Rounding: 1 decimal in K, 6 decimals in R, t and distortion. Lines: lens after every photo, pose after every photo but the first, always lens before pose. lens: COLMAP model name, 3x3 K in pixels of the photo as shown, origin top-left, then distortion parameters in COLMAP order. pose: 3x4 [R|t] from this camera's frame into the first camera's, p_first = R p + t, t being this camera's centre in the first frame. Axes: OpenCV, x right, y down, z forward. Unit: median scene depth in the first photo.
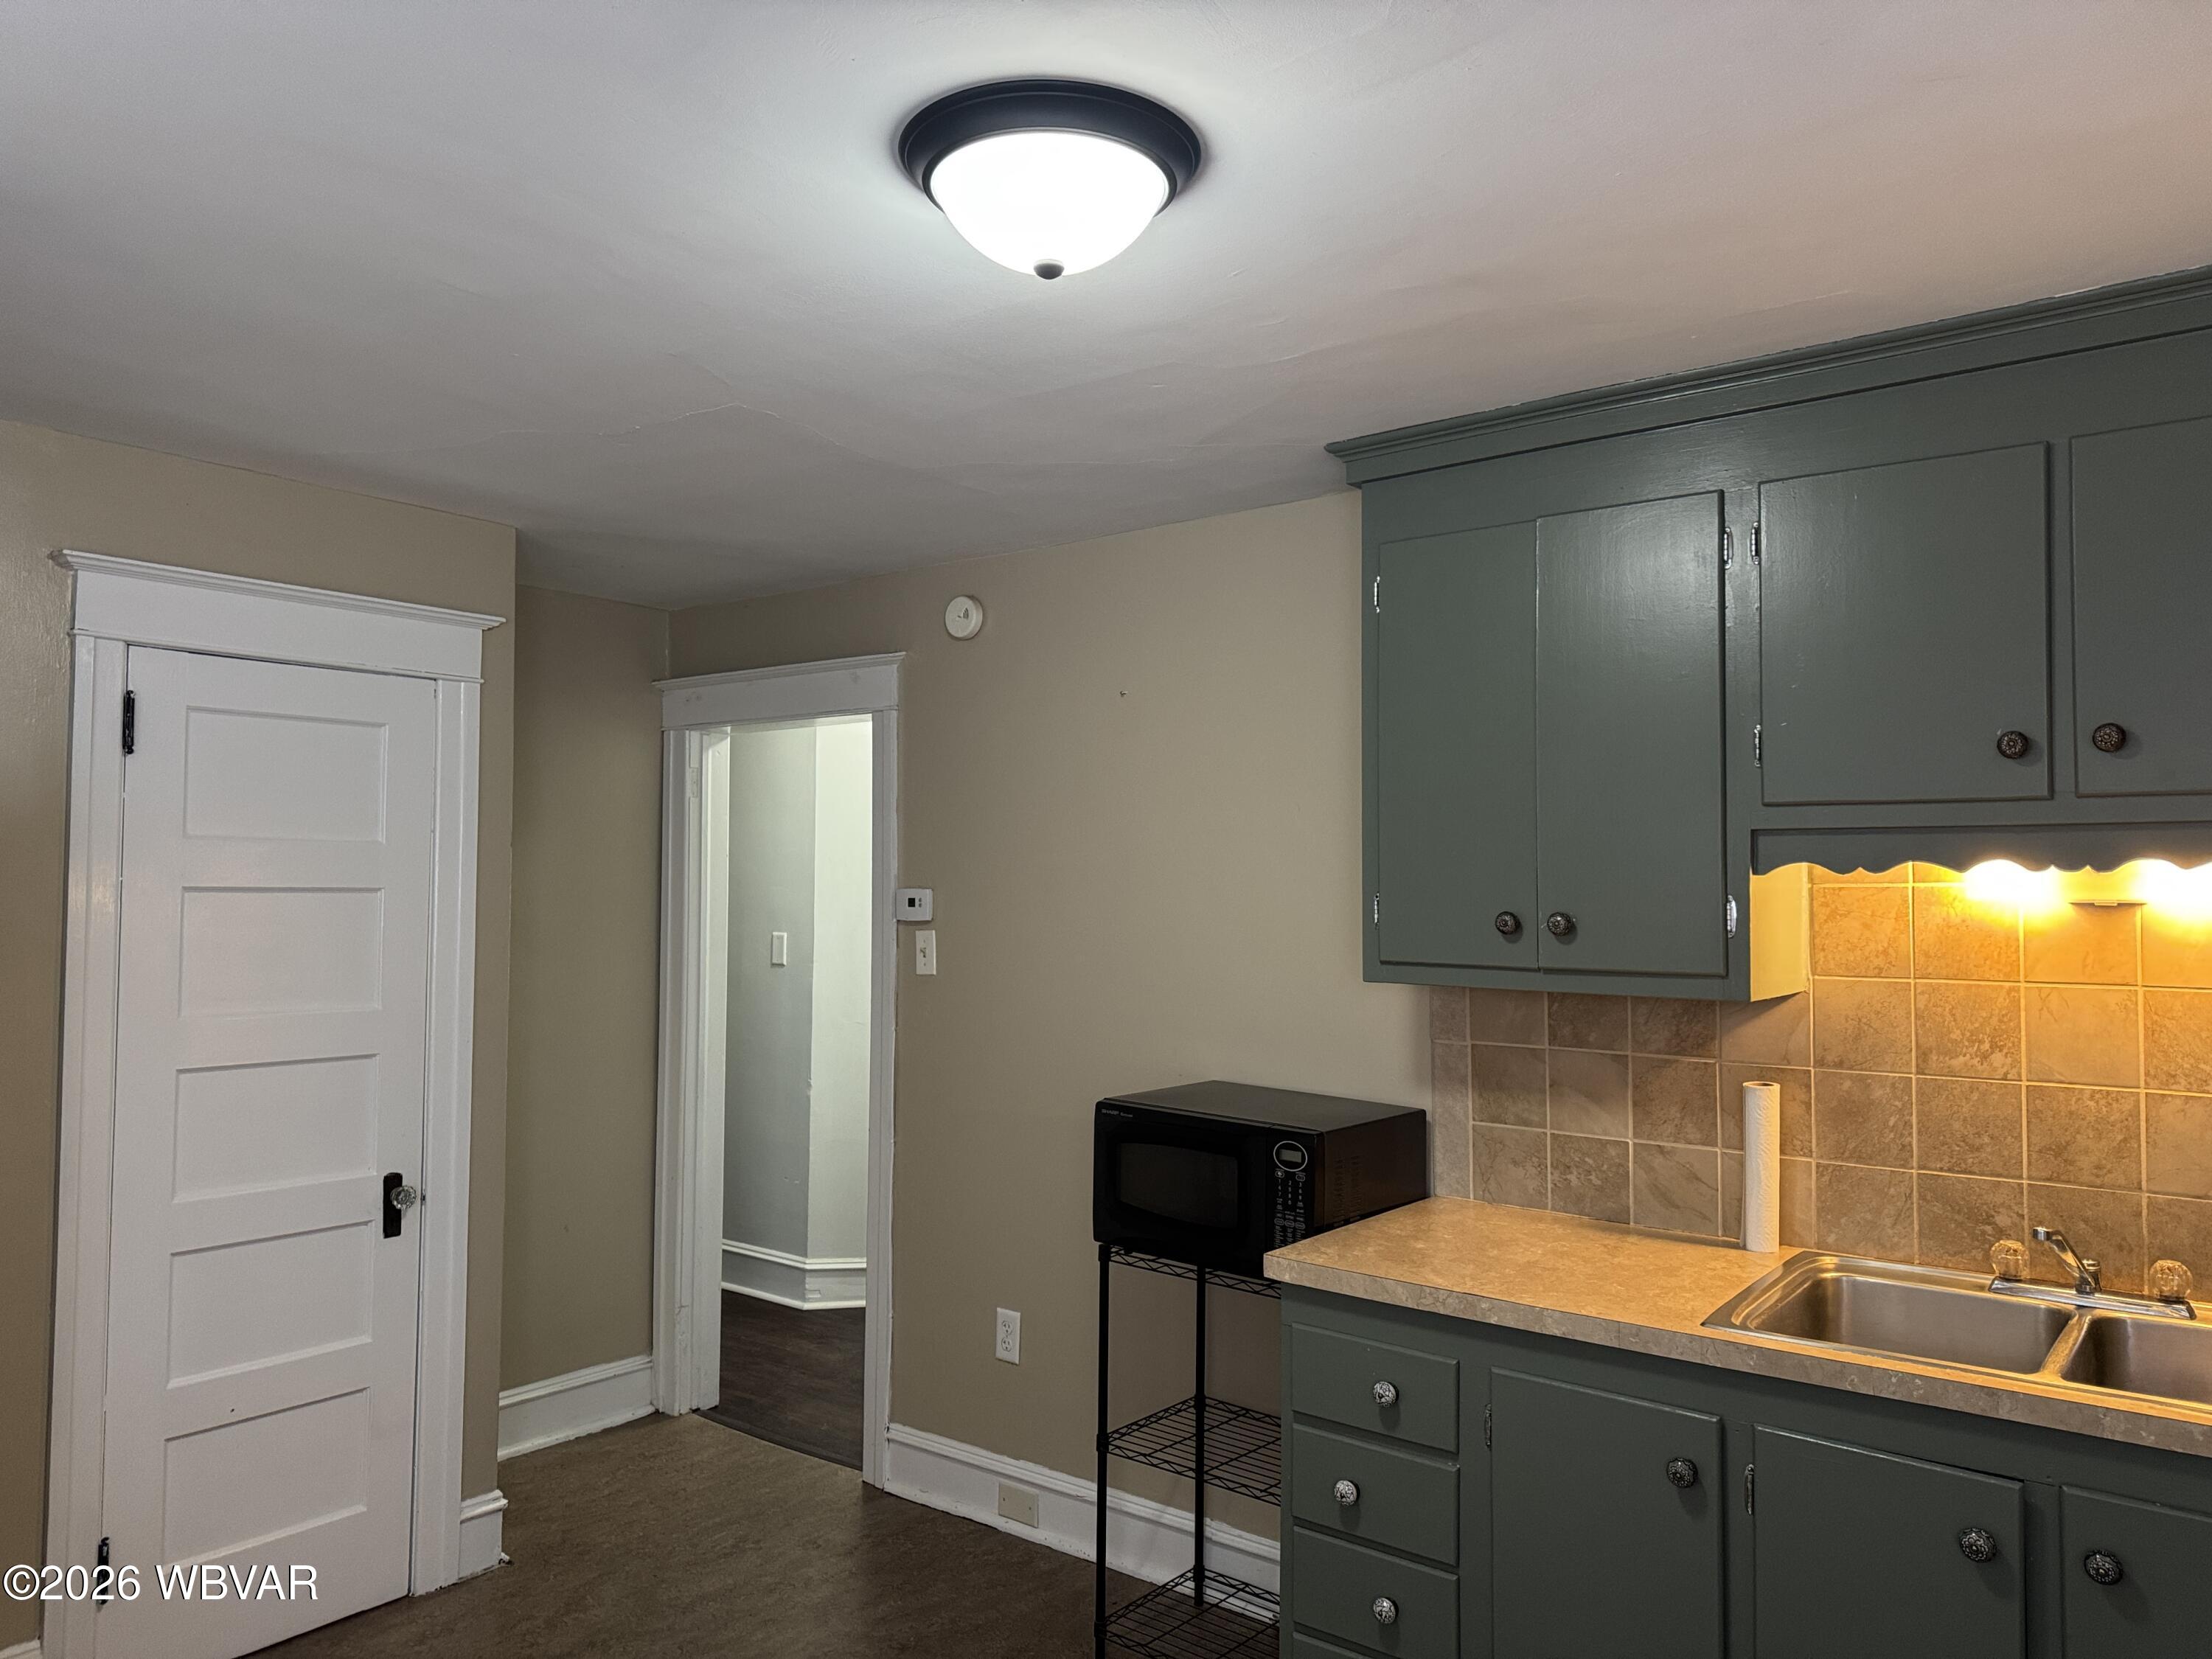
lens RADIAL K [[1520.1, 0, 1106.0], [0, 1520.1, 829.5], [0, 0, 1]] dist [0.005544, -0.036529]
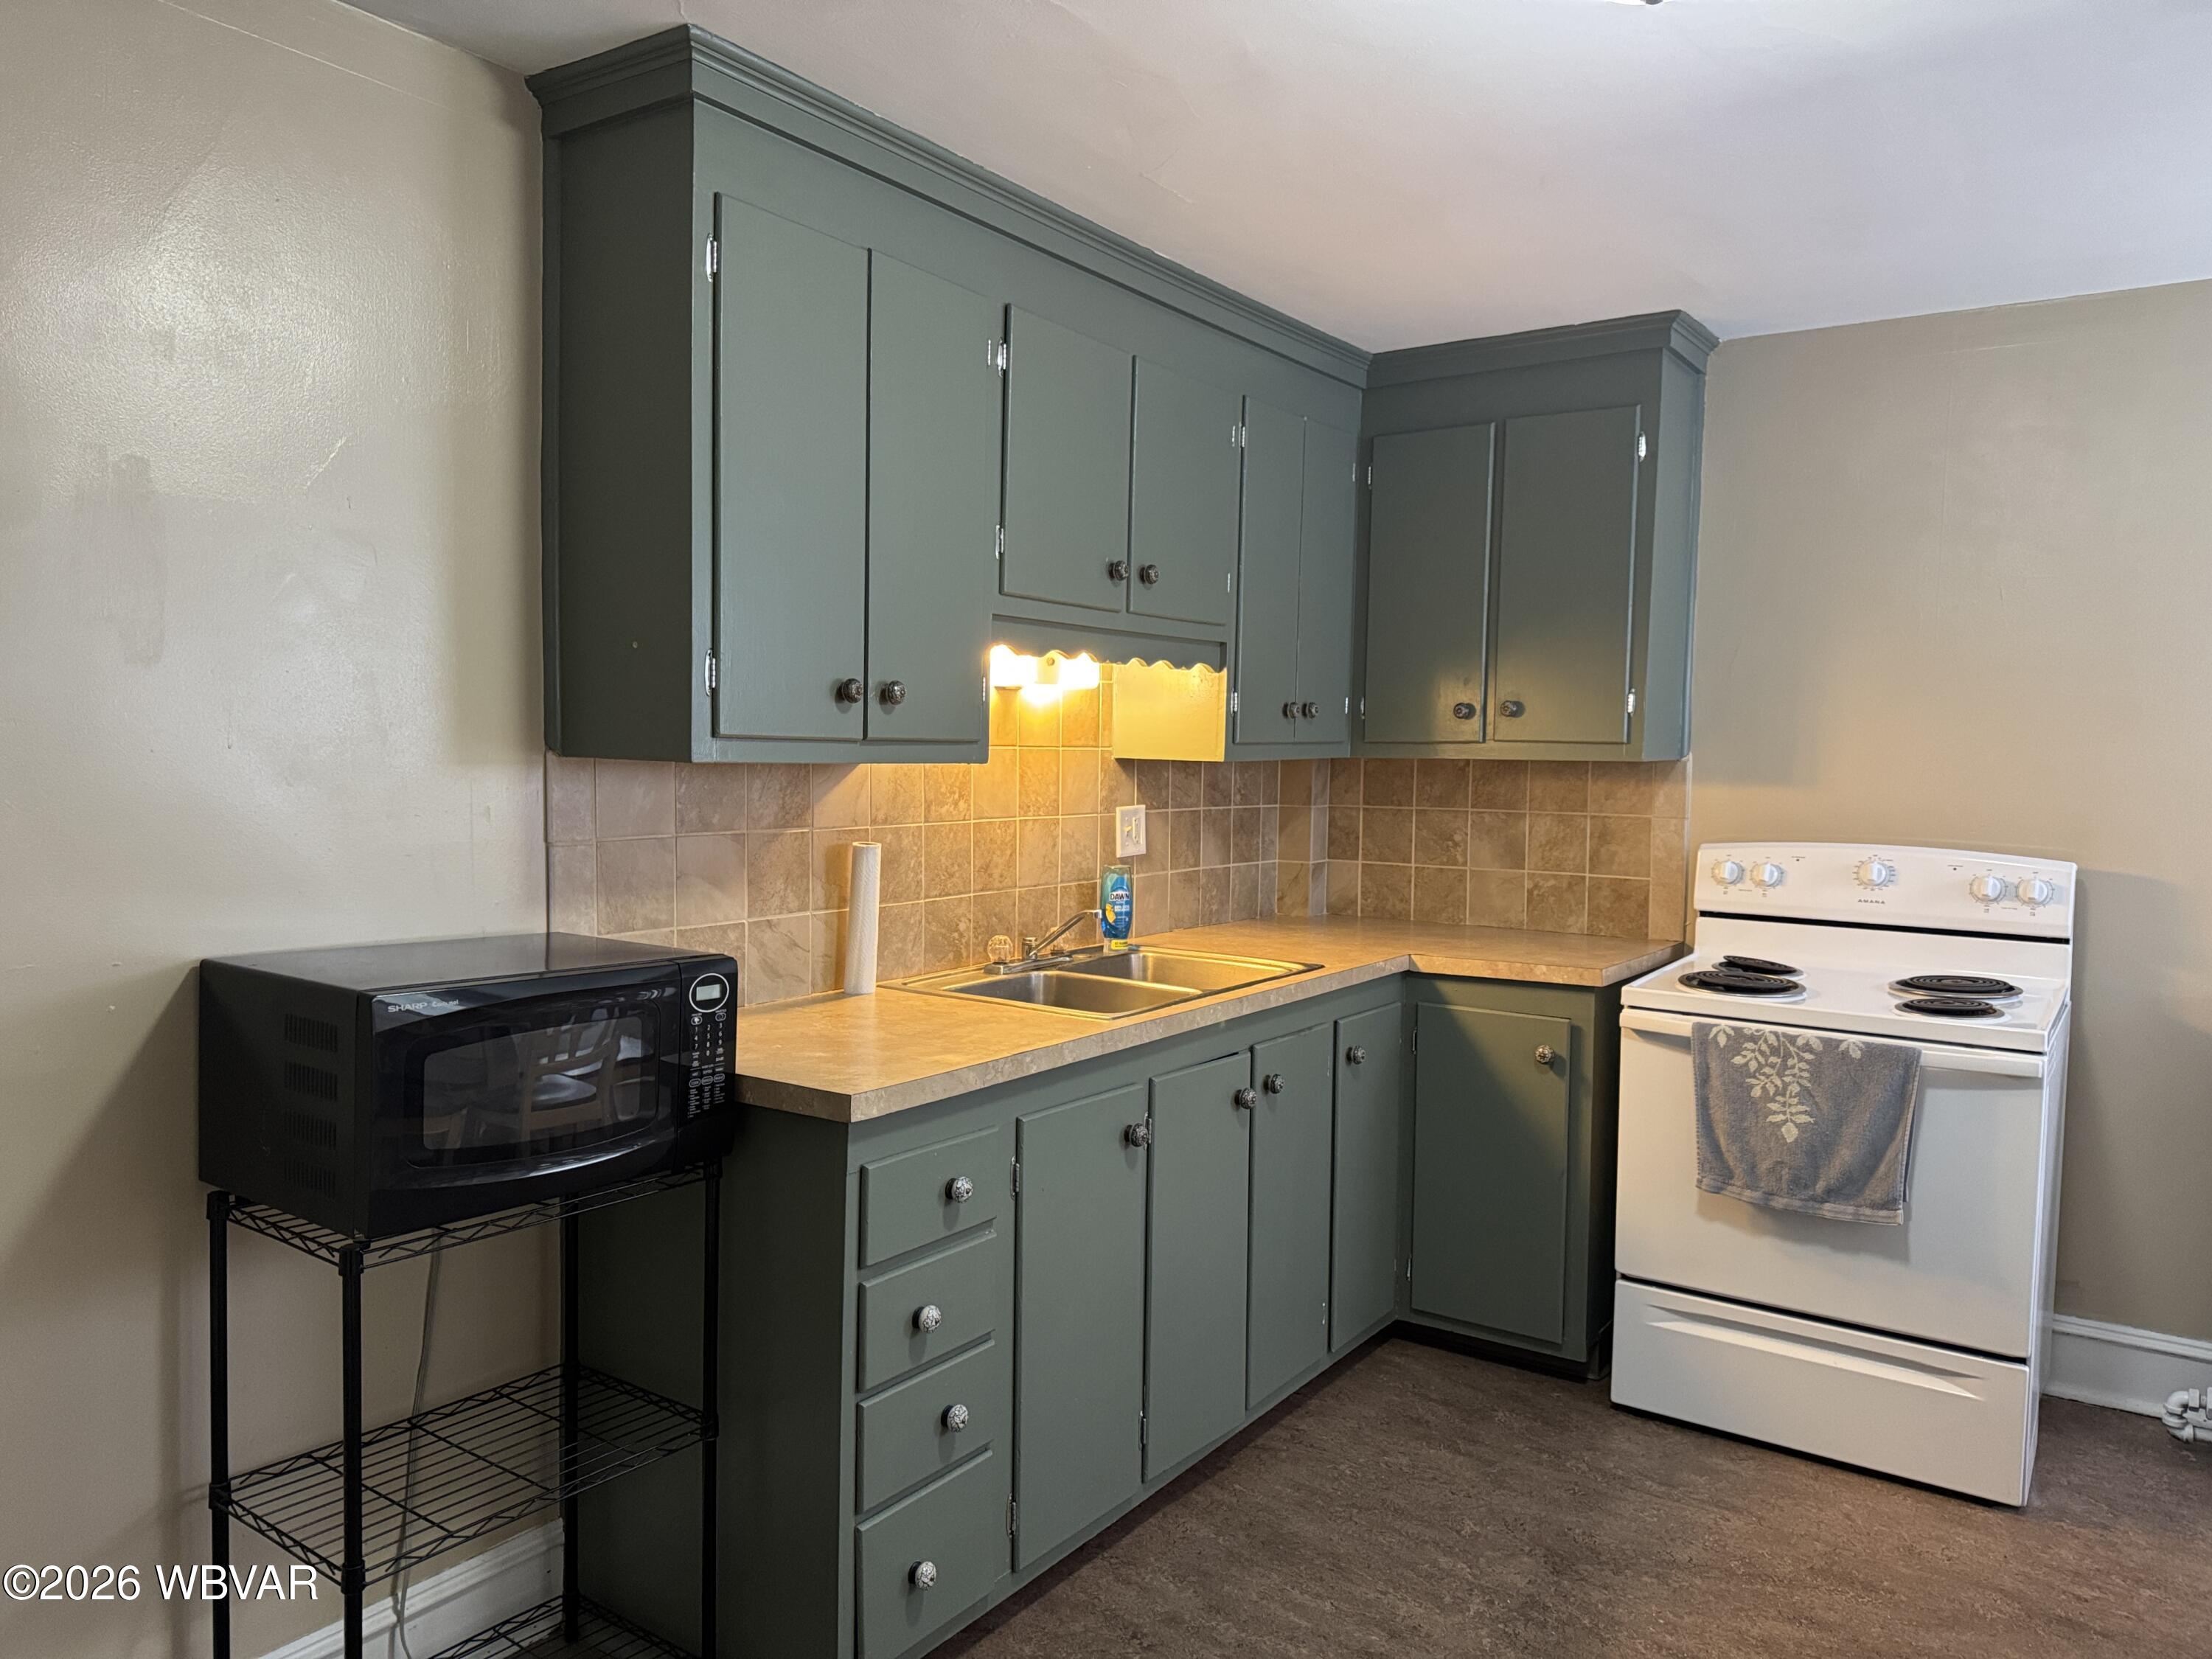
lens RADIAL K [[1520.1, 0, 1106.0], [0, 1520.1, 829.5], [0, 0, 1]] dist [0.005544, -0.036529]
pose [[-0.071940, -0.064950, 0.995292, -0.650575], [-0.056313, 0.996550, 0.060962, 0.076649], [-0.995818, -0.051663, -0.075350, 0.871881]]
